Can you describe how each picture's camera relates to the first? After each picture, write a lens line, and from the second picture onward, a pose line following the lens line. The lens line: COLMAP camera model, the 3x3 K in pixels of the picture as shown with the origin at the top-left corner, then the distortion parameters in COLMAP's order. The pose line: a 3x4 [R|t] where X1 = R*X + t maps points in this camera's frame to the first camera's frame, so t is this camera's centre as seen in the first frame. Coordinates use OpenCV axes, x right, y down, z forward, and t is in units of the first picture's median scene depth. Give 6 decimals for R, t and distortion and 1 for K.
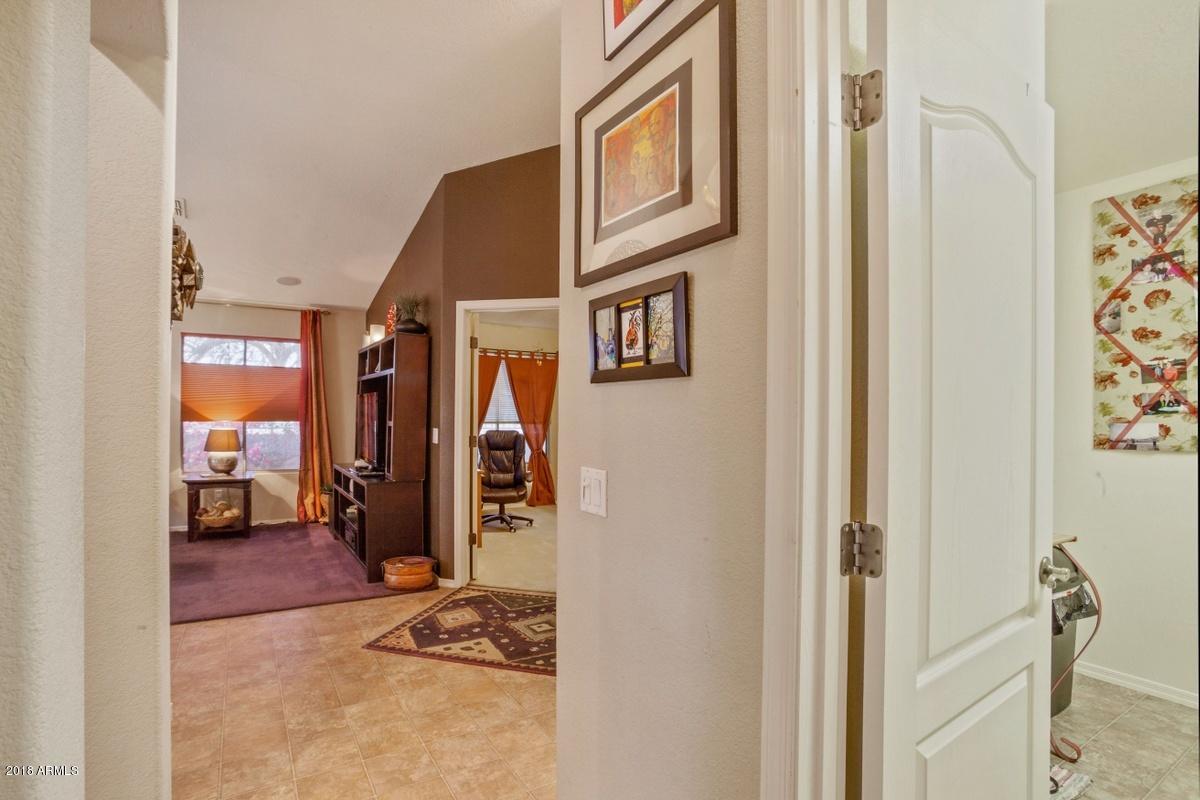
lens RADIAL K [[578.0, 0, 574.5], [0, 578.0, 431.2], [0, 0, 1]] dist [-0.054075, 0.016585]
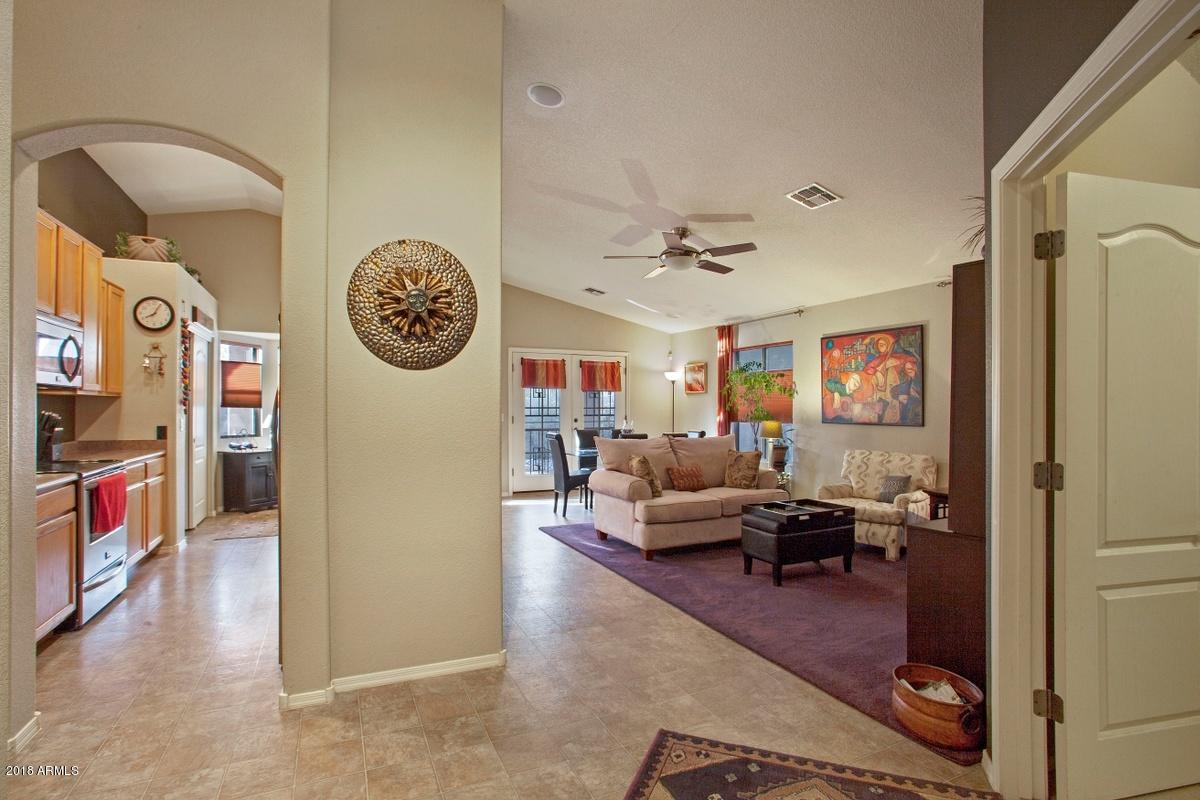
lens RADIAL K [[578.0, 0, 601.3], [0, 578.0, 400.0], [0, 0, 1]] dist [-0.054075, 0.016585]
pose [[-0.082177, -0.019615, -0.996425, 0.194706], [-0.032664, 0.999322, -0.016978, -0.017024], [0.996082, 0.031152, -0.082762, 0.502678]]
